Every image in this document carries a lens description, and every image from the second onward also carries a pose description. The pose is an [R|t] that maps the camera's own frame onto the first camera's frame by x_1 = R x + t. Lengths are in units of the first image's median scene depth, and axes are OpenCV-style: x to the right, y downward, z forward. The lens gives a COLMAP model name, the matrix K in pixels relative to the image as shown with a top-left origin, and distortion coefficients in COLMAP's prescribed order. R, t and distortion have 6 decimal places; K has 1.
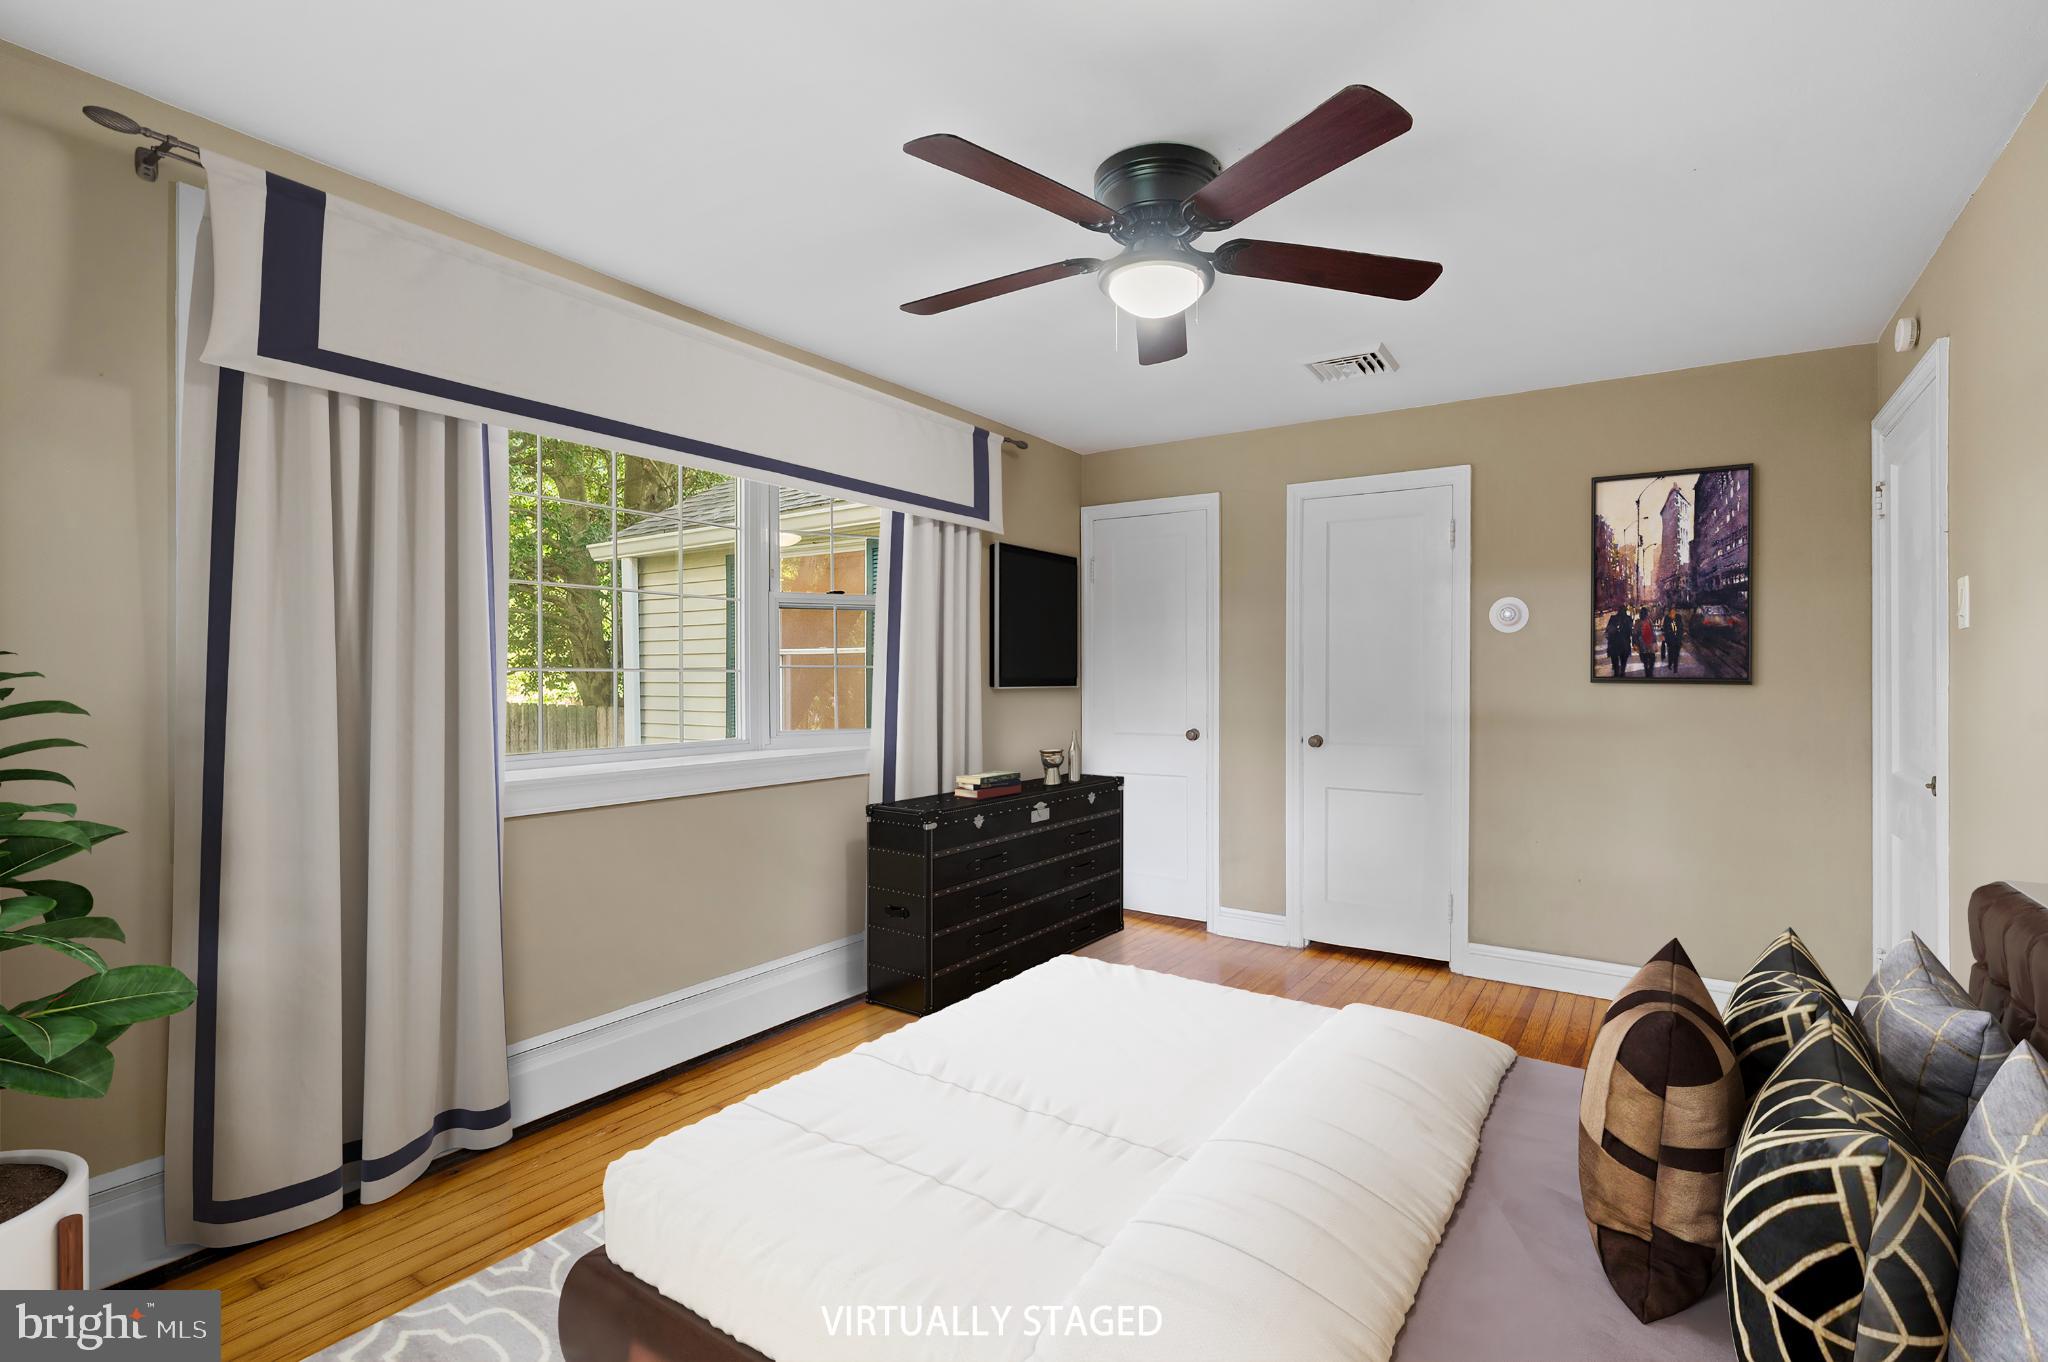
lens RADIAL K [[923.4, 0, 1031.0], [0, 923.4, 660.8], [0, 0, 1]] dist [-0.001392, 0.000145]
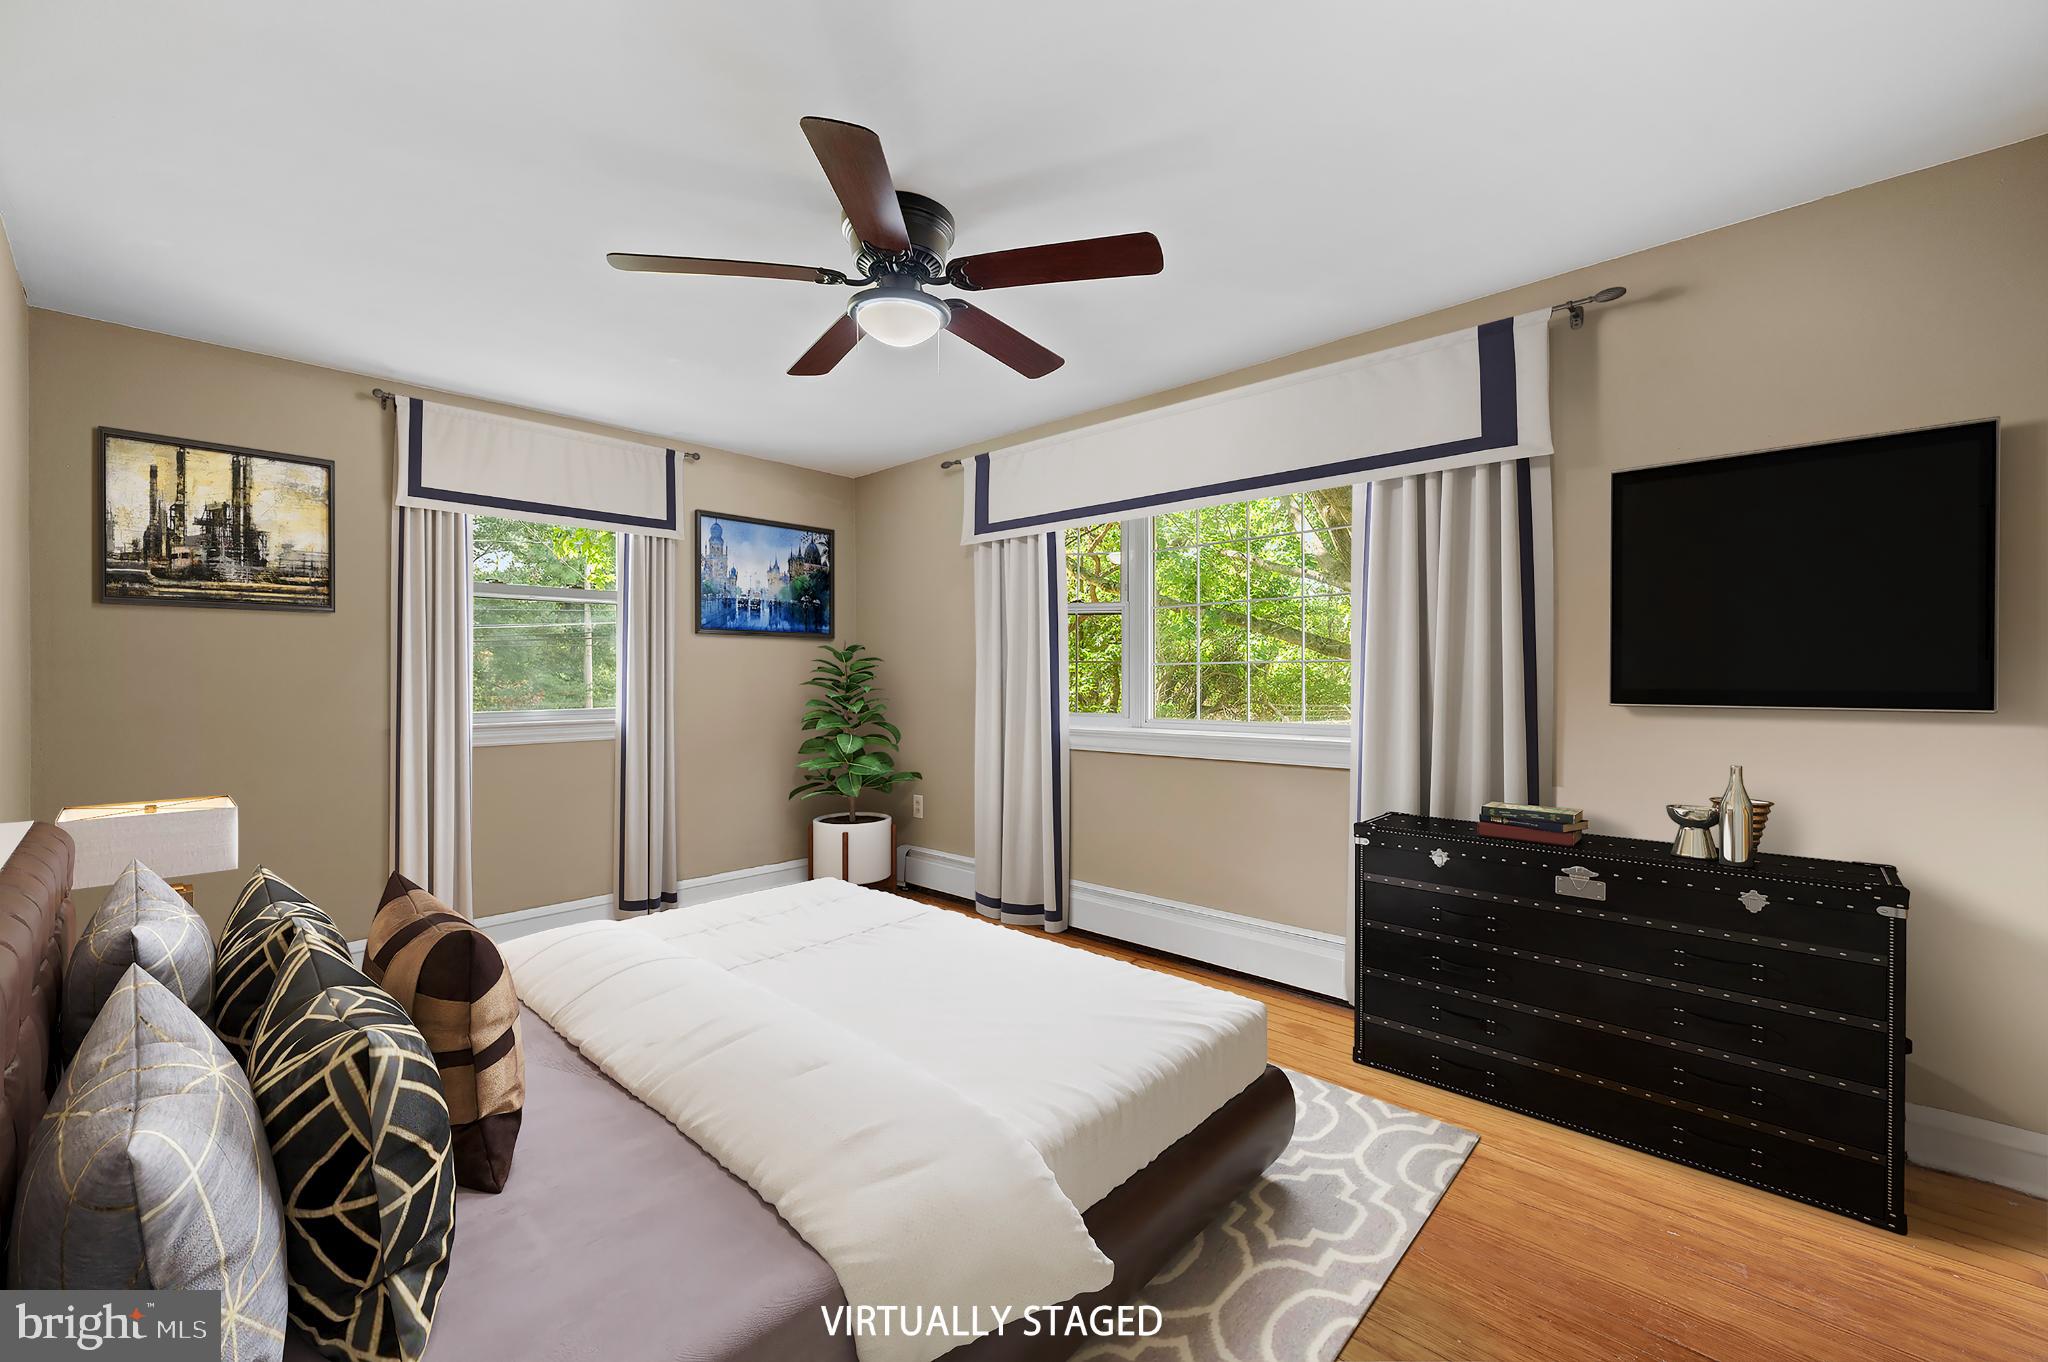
lens RADIAL K [[820.2, 0, 1035.4], [0, 820.2, 685.8], [0, 0, 1]] dist [0.000261, 0.000046]
pose [[-0.148721, 0.004730, -0.988868, 0.638796], [0.006120, 0.999974, 0.003862, 0.026962], [0.988860, -0.005478, -0.148746, 0.749833]]
